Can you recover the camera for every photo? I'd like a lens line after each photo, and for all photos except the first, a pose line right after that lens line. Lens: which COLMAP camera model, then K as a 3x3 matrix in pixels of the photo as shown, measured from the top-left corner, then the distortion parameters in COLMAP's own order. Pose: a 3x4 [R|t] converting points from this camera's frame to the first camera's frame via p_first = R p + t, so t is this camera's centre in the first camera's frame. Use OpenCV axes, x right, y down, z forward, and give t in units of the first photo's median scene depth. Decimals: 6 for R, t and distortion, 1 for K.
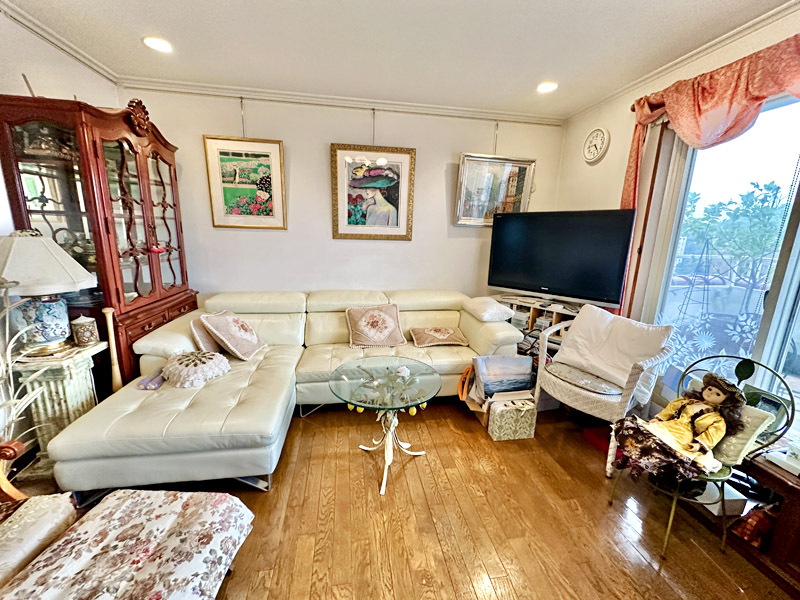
lens RADIAL K [[319.1, 0, 398.9], [0, 319.1, 299.7], [0, 0, 1]] dist [-0.002172, 0.000383]
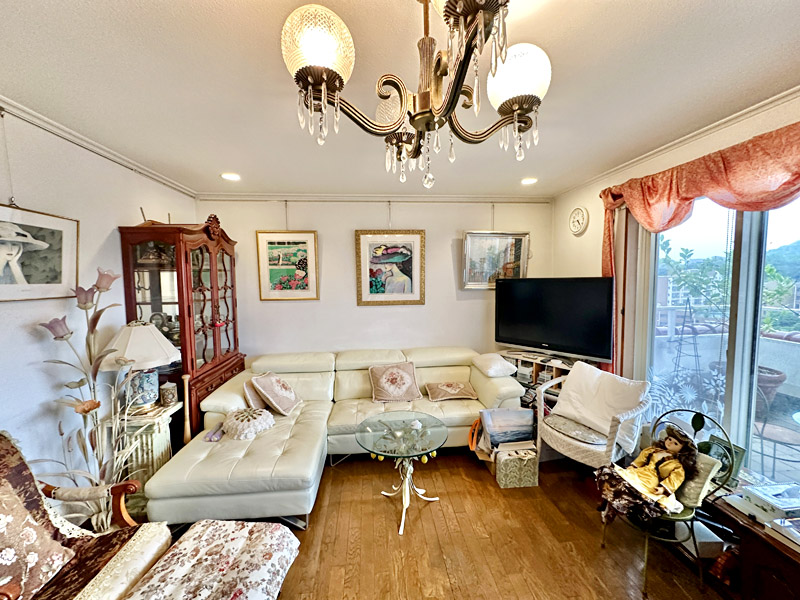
lens RADIAL K [[319.1, 0, 399.0], [0, 319.1, 299.9], [0, 0, 1]] dist [-0.002172, 0.000383]
pose [[0.996856, -0.035073, -0.071055, 0.045515], [0.024749, 0.989659, -0.141291, -0.065097], [0.075276, 0.139088, 0.987415, -0.231647]]
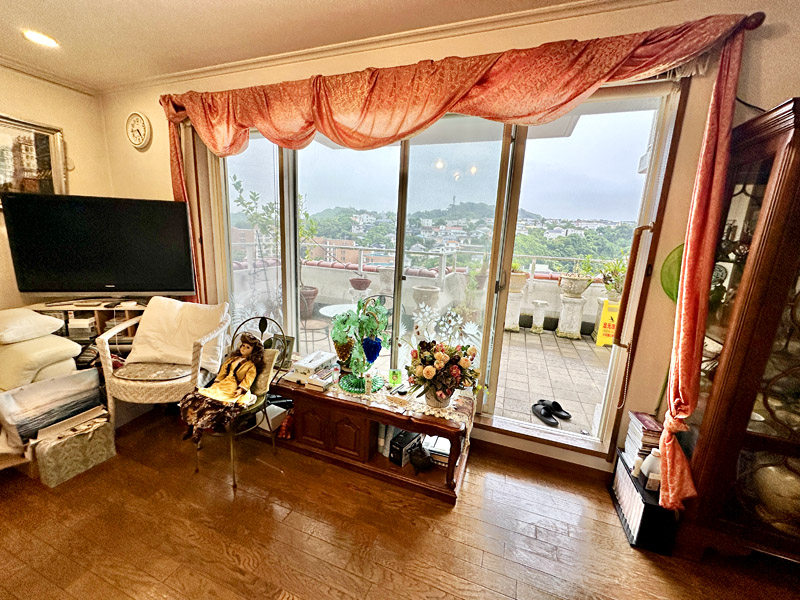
lens RADIAL K [[319.1, 0, 400.5], [0, 319.1, 299.5], [0, 0, 1]] dist [-0.002172, 0.000383]
pose [[0.494582, -0.175689, 0.851188, 0.144487], [0.149012, 0.981995, 0.116105, 0.025720], [-0.856262, 0.069414, 0.511857, -0.172612]]
